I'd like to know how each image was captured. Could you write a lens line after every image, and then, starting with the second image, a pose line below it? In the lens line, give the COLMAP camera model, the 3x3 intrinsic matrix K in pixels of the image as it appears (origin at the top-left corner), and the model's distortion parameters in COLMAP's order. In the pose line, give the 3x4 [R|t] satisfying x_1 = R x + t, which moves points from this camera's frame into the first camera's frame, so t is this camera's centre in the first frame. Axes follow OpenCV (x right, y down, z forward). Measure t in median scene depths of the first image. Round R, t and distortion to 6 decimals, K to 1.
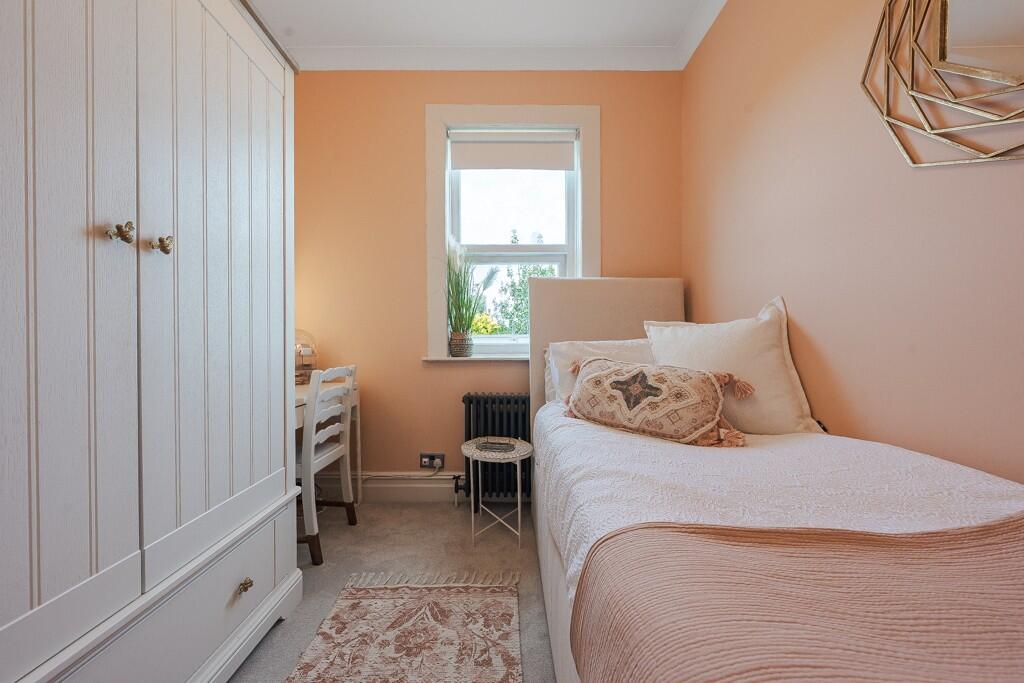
lens RADIAL K [[347.7, 0, 514.2], [0, 347.7, 343.6], [0, 0, 1]] dist [-0.008048, -0.000145]
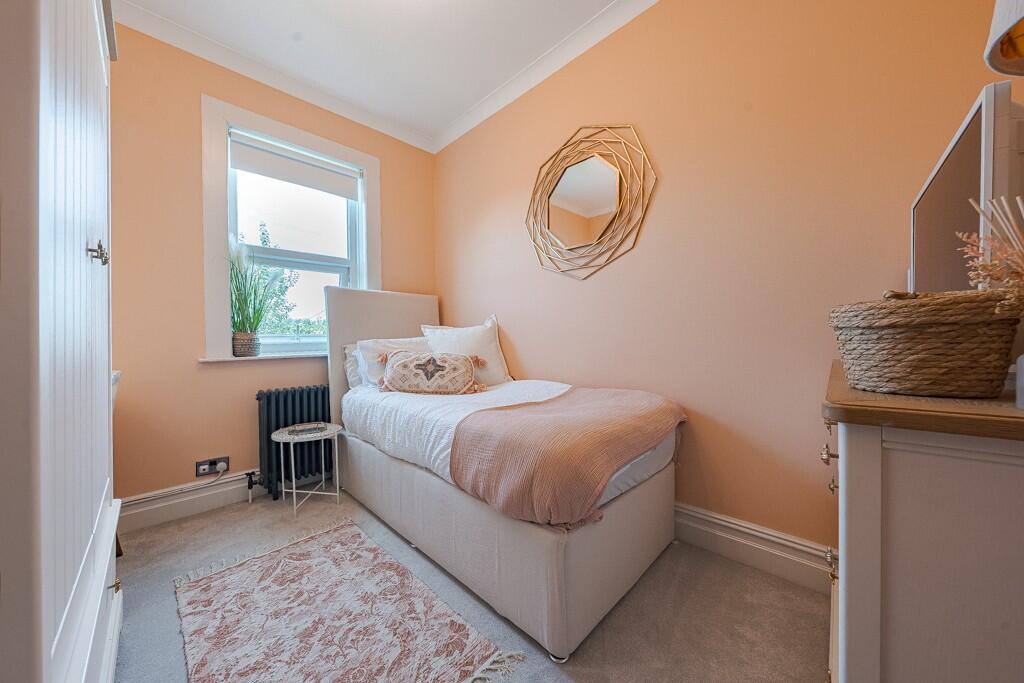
lens RADIAL K [[347.7, 0, 510.7], [0, 347.7, 341.2], [0, 0, 1]] dist [-0.008048, -0.000145]
pose [[0.709246, -0.016047, 0.704778, -0.429872], [0.017914, 0.999828, 0.004738, 0.003501], [-0.704733, 0.009265, 0.709412, -0.345798]]
